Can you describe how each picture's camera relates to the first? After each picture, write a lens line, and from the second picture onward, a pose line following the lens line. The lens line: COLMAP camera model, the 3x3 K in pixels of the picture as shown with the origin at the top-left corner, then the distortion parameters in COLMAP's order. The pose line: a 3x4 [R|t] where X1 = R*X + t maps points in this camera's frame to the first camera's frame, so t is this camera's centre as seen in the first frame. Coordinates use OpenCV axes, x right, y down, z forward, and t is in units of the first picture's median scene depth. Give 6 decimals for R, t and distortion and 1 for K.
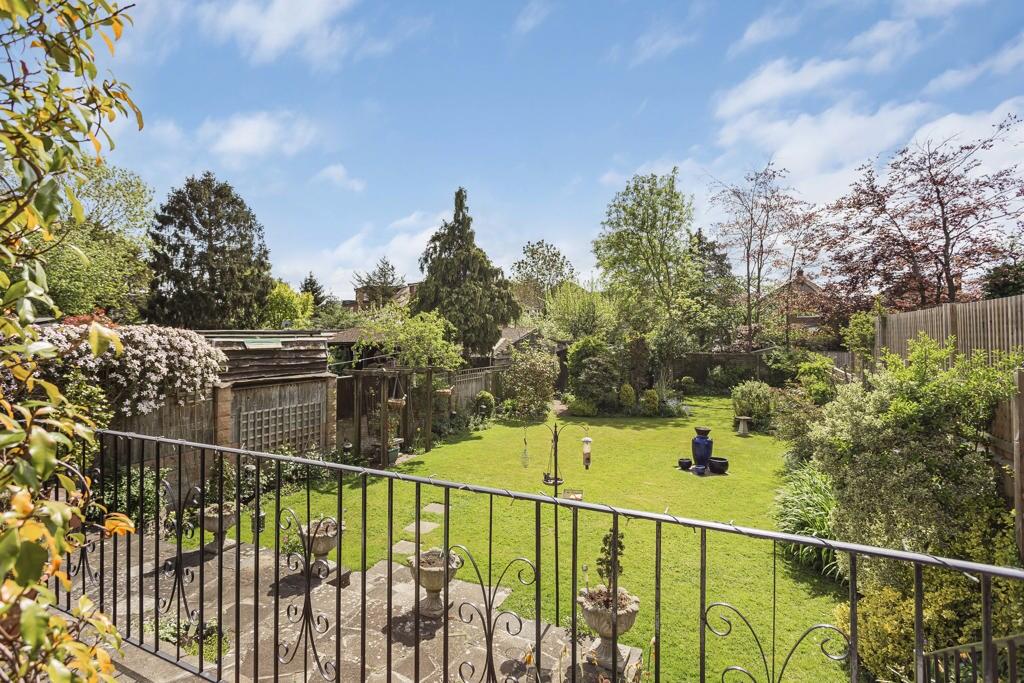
lens RADIAL K [[493.7, 0, 507.0], [0, 493.7, 328.2], [0, 0, 1]] dist [0.001621, 0.004276]
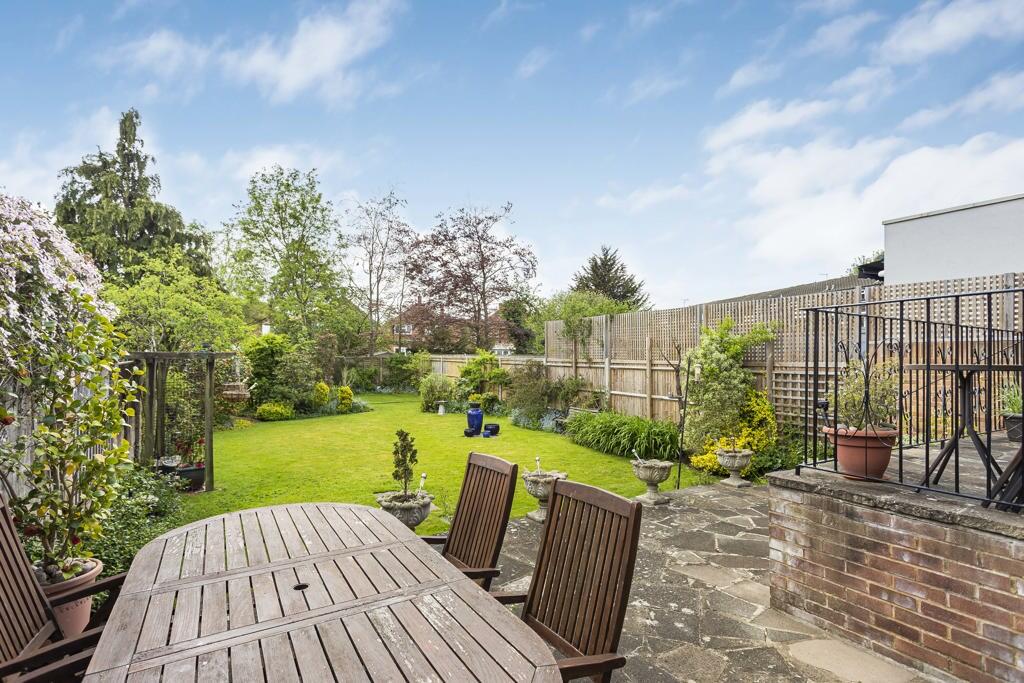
lens RADIAL K [[493.7, 0, 516.7], [0, 493.7, 357.7], [0, 0, 1]] dist [0.001621, 0.004276]
pose [[0.556780, -0.001470, 0.830659, -0.314064], [-0.015830, 0.999798, 0.012380, 0.041384], [-0.830509, -0.020042, 0.556644, 0.129099]]
